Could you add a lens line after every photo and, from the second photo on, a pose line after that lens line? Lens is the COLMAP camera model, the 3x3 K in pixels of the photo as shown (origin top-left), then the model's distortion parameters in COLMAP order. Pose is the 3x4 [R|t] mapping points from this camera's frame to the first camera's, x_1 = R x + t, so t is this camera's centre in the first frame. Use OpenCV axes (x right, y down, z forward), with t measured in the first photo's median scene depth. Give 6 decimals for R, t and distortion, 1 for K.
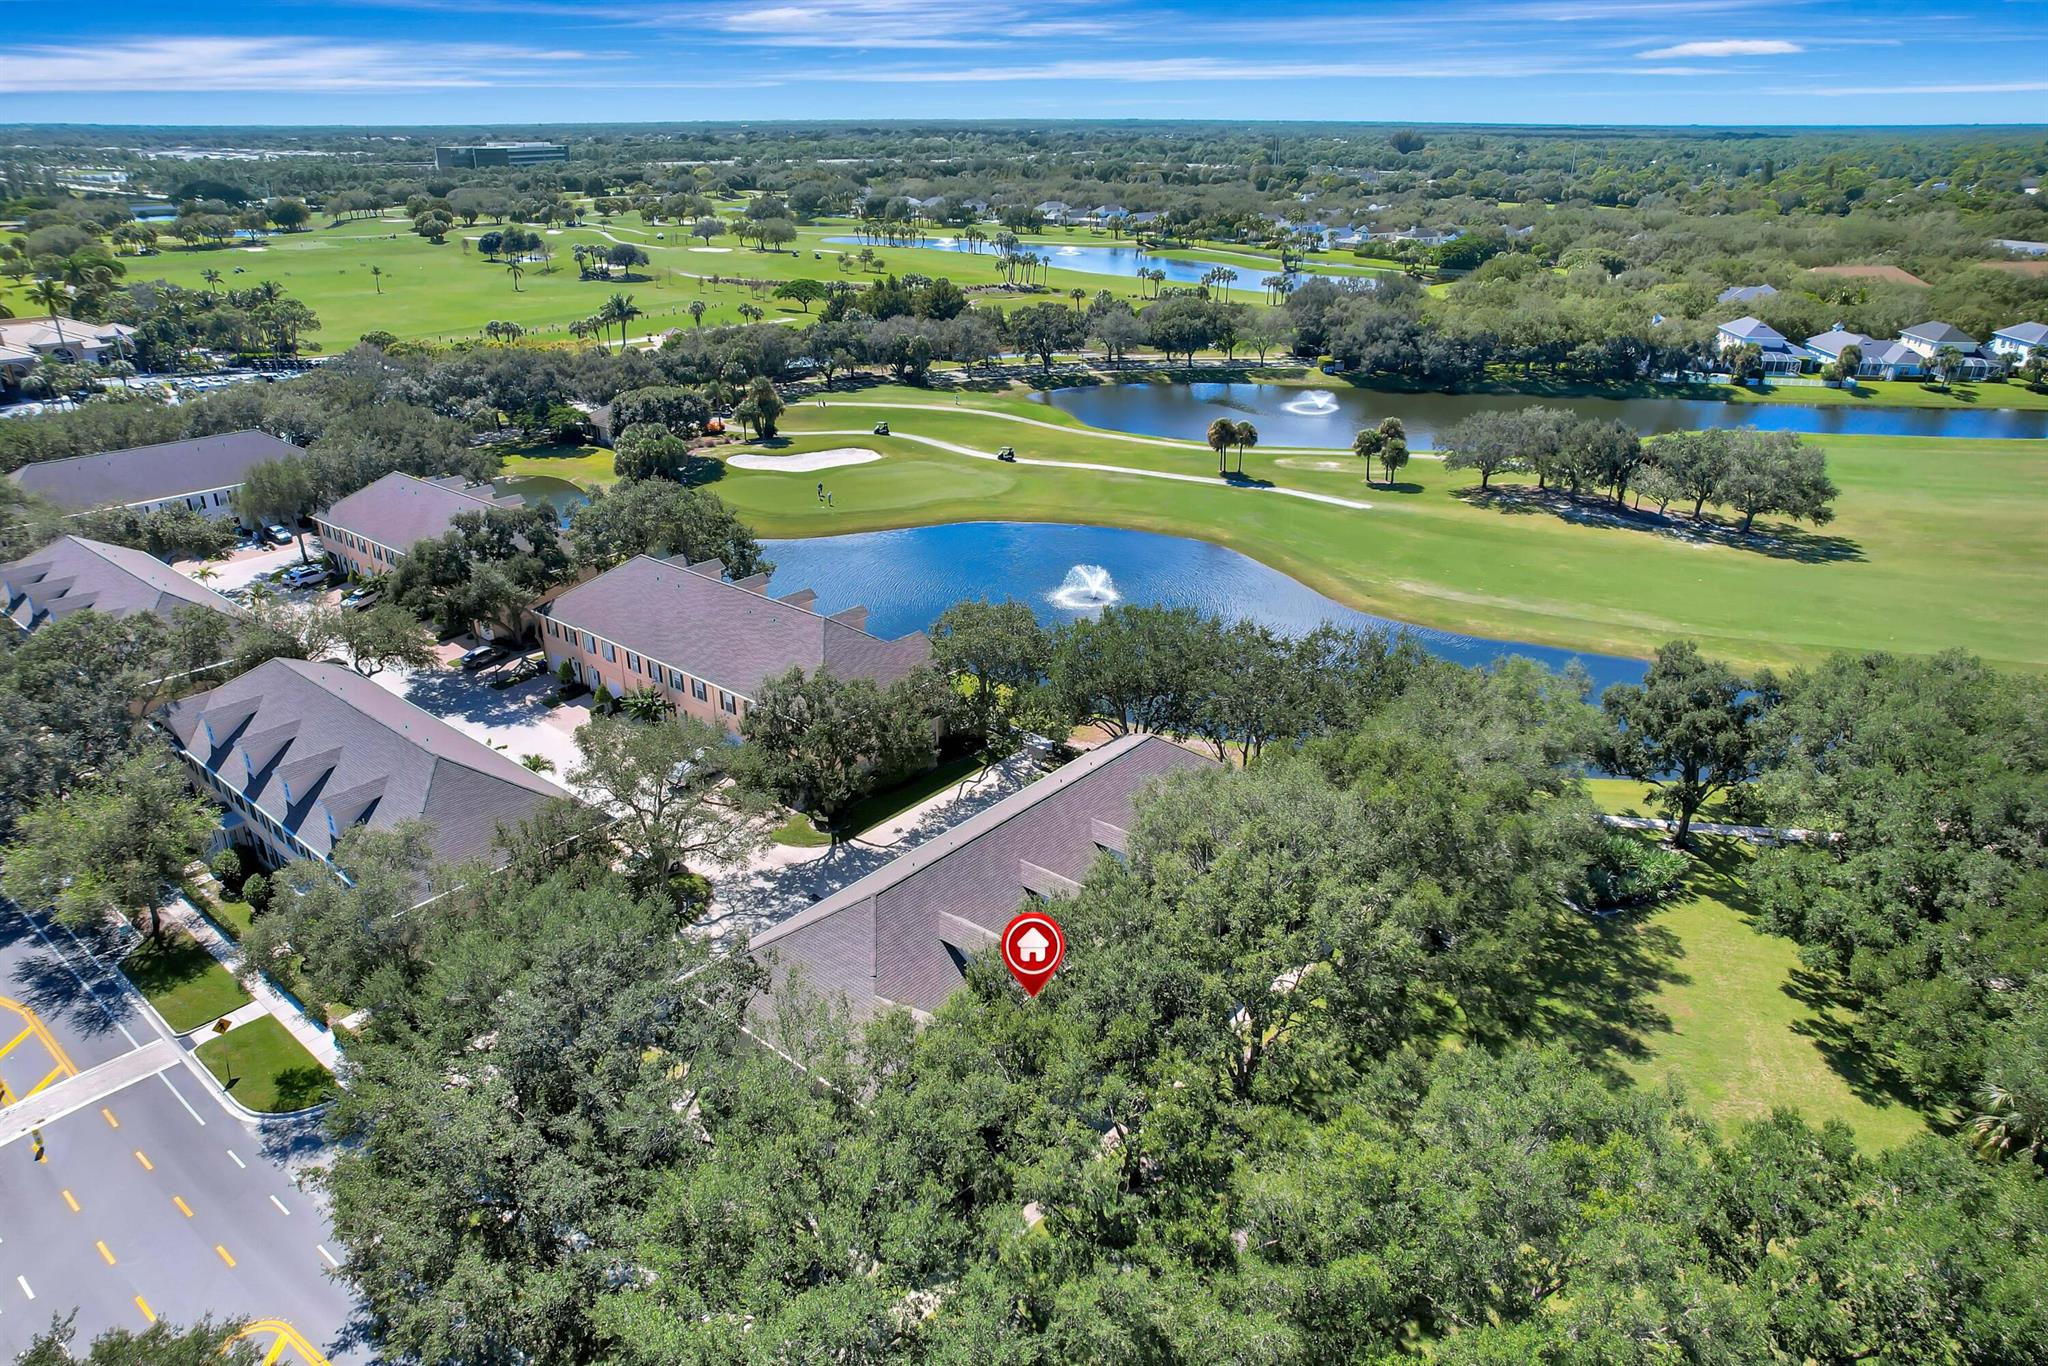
lens RADIAL K [[1294.5, 0, 1024.0], [0, 1294.5, 683.0], [0, 0, 1]] dist [-0.099968, 0.071630]
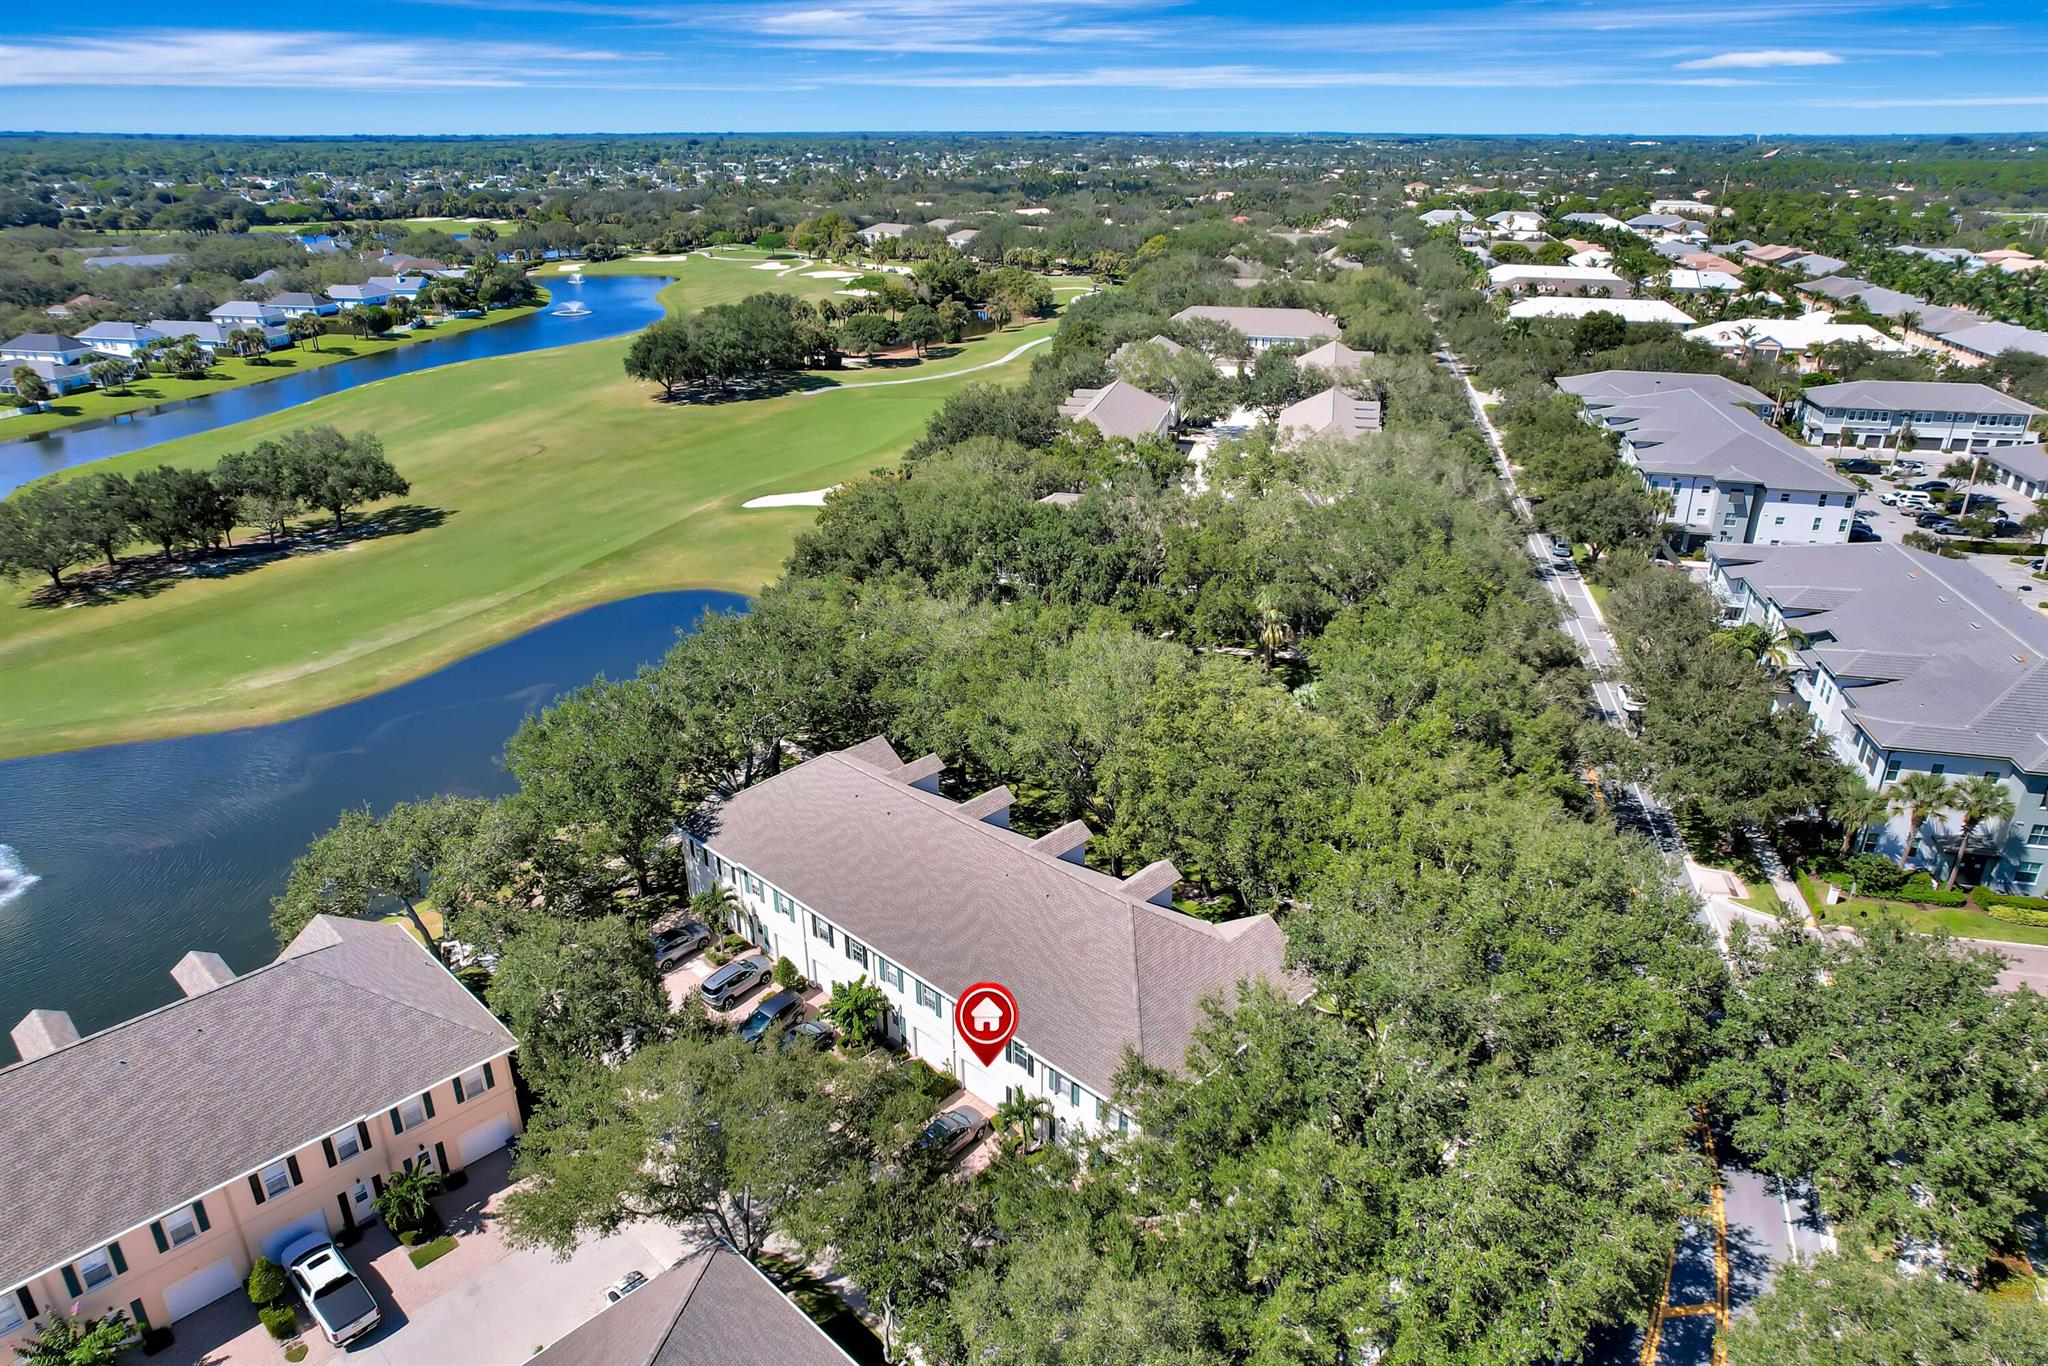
lens RADIAL K [[1281.4, 0, 1024.0], [0, 1281.4, 683.0], [0, 0, 1]] dist [-0.091103, 0.071847]
pose [[0.053204, -0.389062, 0.919674, -0.304802], [0.393941, 0.854461, 0.338685, -0.108520], [-0.917595, 0.344277, 0.198728, 0.256047]]
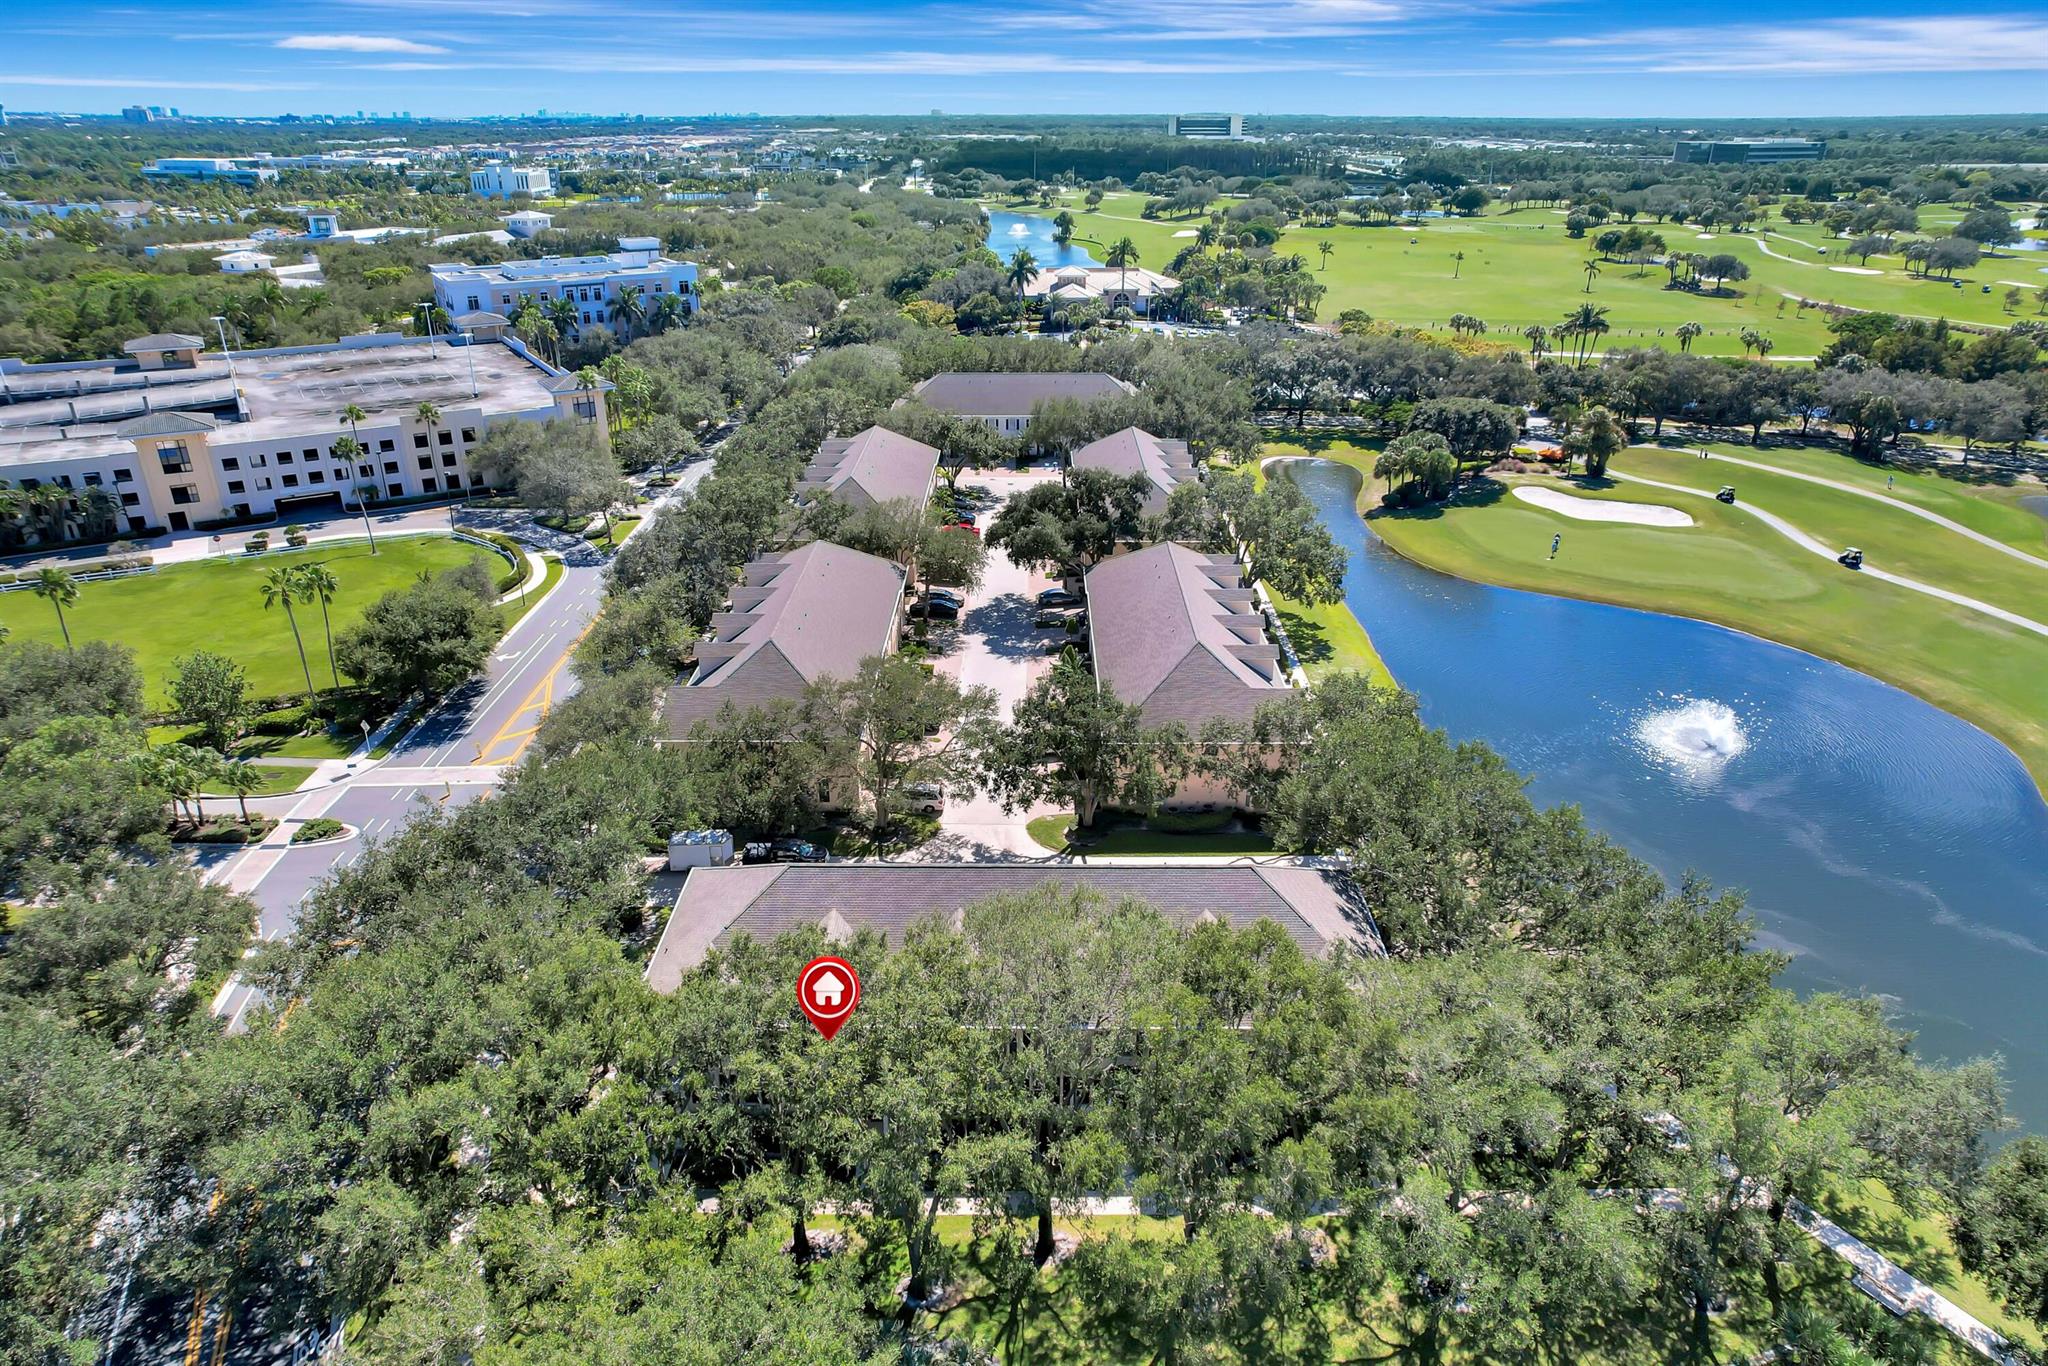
lens RADIAL K [[1309.6, 0, 1024.0], [0, 1309.6, 683.0], [0, 0, 1]] dist [-0.103176, 0.097373]
pose [[0.636140, 0.302698, -0.709718, 0.223666], [-0.303302, 0.943886, 0.130714, -0.052810], [0.709460, 0.132107, 0.692253, 0.122612]]
